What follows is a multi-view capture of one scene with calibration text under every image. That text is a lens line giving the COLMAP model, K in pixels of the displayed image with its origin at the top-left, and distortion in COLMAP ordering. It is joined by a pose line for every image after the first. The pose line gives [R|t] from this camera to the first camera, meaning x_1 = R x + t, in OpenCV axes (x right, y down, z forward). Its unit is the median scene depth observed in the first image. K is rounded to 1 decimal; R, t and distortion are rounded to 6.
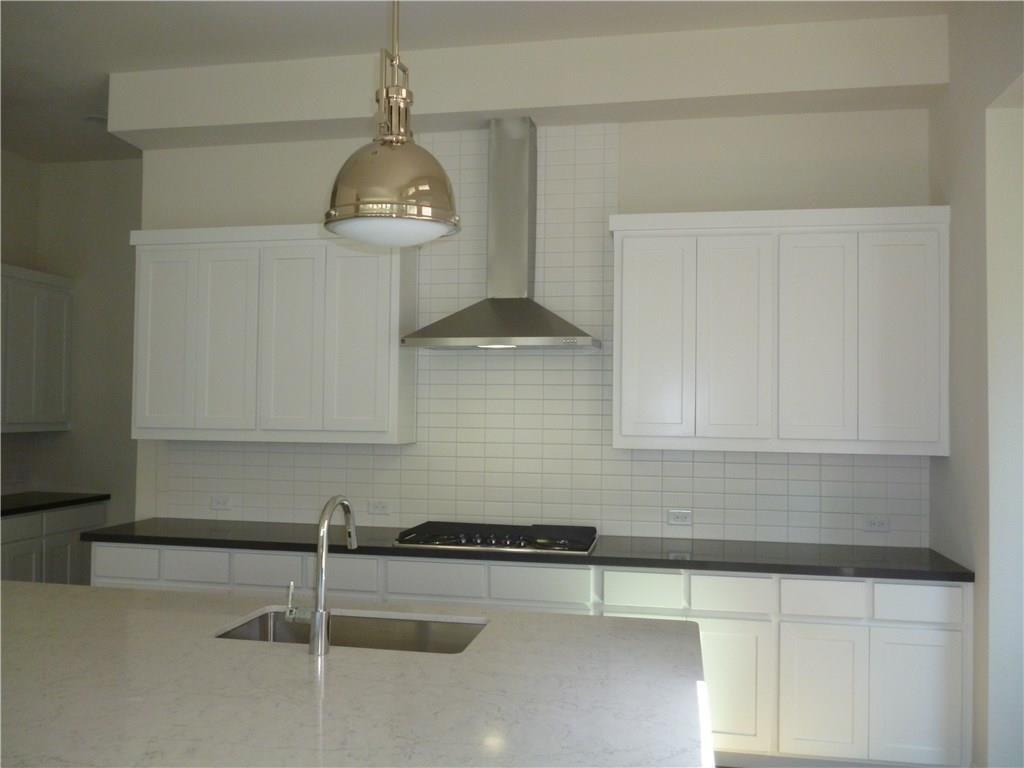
lens RADIAL K [[851.9, 0, 508.0], [0, 851.9, 382.1], [0, 0, 1]] dist [0.017471, 0.003932]
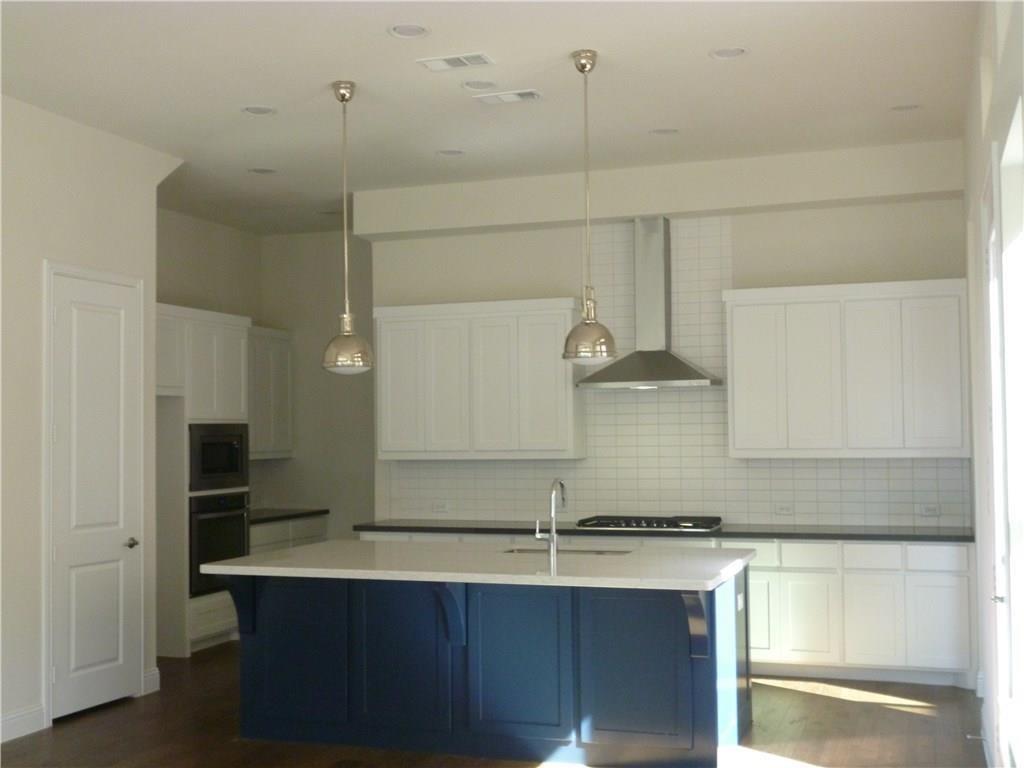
lens RADIAL K [[1223.4, 0, 507.2], [0, 1223.4, 385.7], [0, 0, 1]] dist [-0.024614, 0.000000]
pose [[0.989498, -0.028622, -0.141684, 0.048389], [0.027662, 0.999579, -0.008736, -0.031314], [0.141875, 0.004725, 0.989873, -0.981535]]
